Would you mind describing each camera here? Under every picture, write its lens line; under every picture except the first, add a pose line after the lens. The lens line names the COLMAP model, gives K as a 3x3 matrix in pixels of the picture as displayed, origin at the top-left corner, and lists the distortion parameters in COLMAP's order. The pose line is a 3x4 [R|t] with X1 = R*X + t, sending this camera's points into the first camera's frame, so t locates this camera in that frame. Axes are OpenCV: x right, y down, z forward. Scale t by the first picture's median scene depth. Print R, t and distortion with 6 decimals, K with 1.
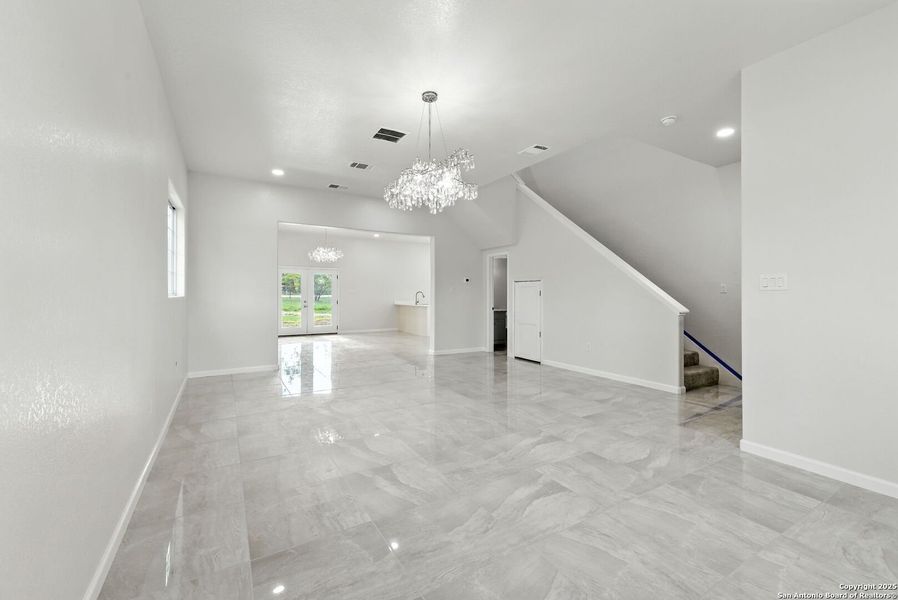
lens RADIAL K [[380.1, 0, 452.5], [0, 380.1, 303.5], [0, 0, 1]] dist [0.009776, -0.000516]
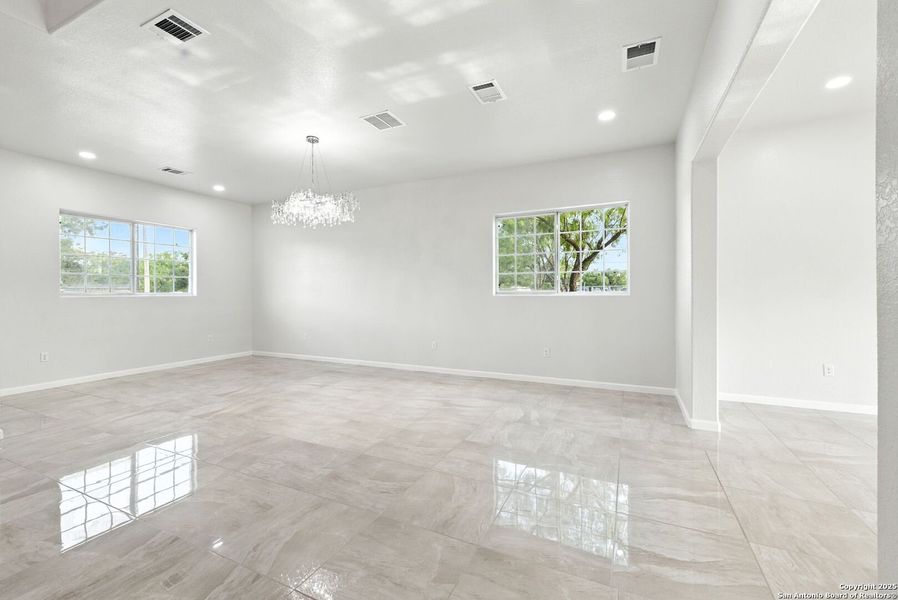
lens RADIAL K [[380.1, 0, 448.6], [0, 380.1, 292.7], [0, 0, 1]] dist [0.009776, -0.000516]
pose [[-0.836579, 0.009853, -0.547758, 0.255816], [-0.004459, 0.999683, 0.024792, -0.057662], [0.547828, 0.023183, -0.836269, 2.277325]]
